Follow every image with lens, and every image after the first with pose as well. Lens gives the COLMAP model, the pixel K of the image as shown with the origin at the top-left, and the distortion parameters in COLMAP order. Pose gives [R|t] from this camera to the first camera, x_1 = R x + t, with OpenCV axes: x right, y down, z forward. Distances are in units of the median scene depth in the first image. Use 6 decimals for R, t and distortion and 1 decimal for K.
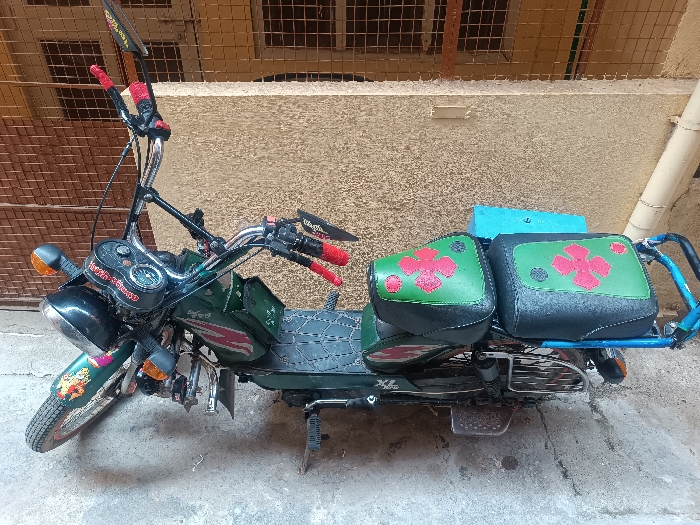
lens RADIAL K [[516.4, 0, 350.2], [0, 516.4, 264.3], [0, 0, 1]] dist [-0.000464, -0.002871]
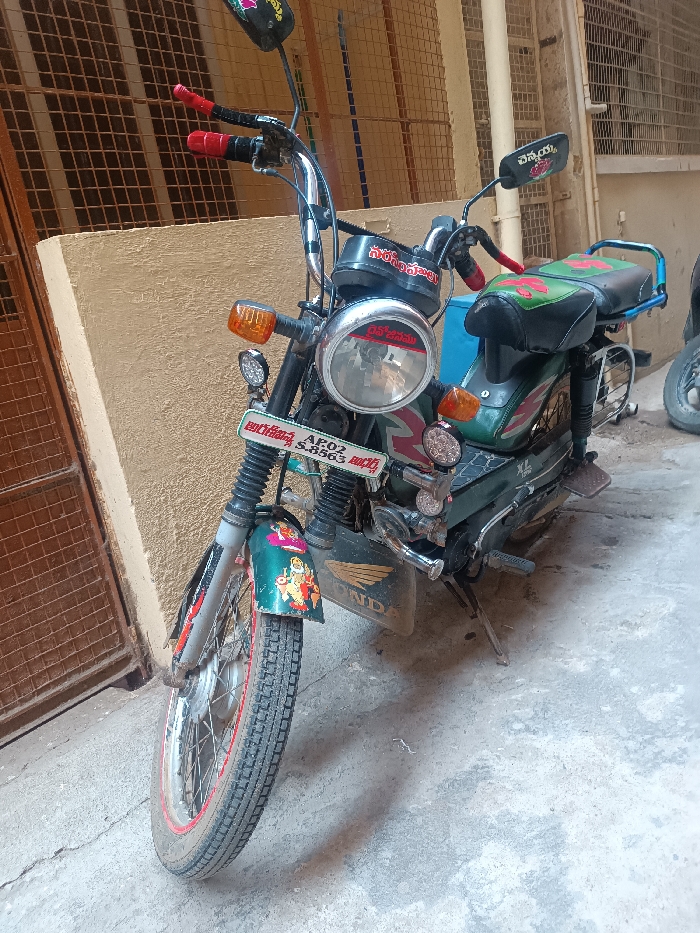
lens RADIAL K [[688.2, 0, 348.4], [0, 688.2, 465.3], [0, 0, 1]] dist [-0.000464, -0.002871]
pose [[0.654954, -0.318964, 0.685052, -0.788863], [0.576598, 0.796903, -0.180222, 0.238779], [-0.488436, 0.513037, 0.705849, 0.317035]]
